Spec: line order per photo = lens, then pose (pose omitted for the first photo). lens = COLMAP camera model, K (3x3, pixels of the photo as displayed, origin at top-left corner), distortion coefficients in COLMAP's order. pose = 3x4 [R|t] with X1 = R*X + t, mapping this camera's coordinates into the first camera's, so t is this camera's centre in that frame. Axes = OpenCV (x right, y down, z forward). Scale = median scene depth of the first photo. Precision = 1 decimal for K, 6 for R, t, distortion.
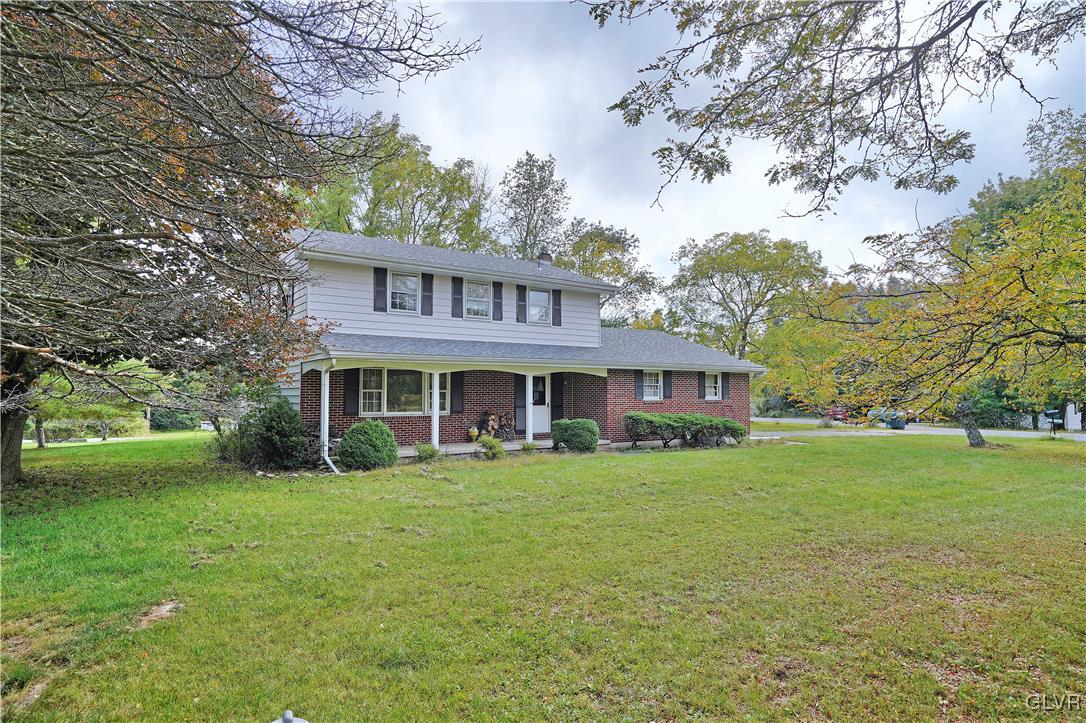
lens RADIAL K [[593.6, 0, 542.5], [0, 593.6, 384.0], [0, 0, 1]] dist [0.003047, 0.000319]
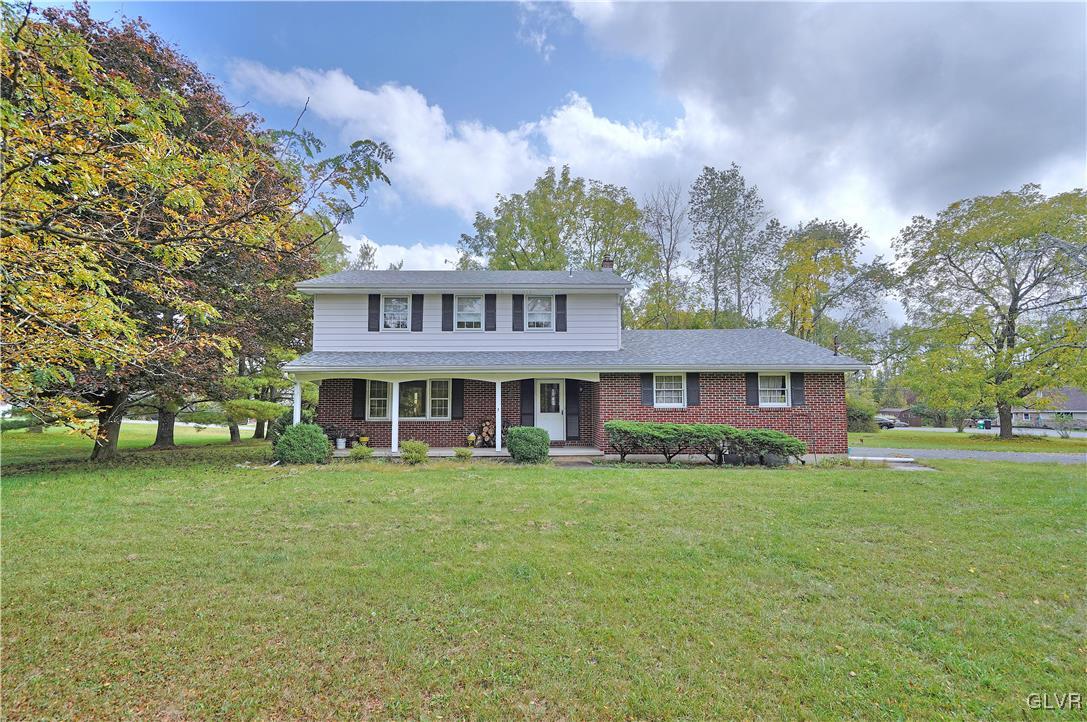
lens RADIAL K [[502.7, 0, 543.5], [0, 502.7, 361.0], [0, 0, 1]] dist [0.000861, 0.000160]
pose [[0.837733, -0.047928, -0.543973, 0.448006], [0.012822, 0.997593, -0.068150, 0.007510], [0.545930, 0.050117, 0.836330, 0.290066]]
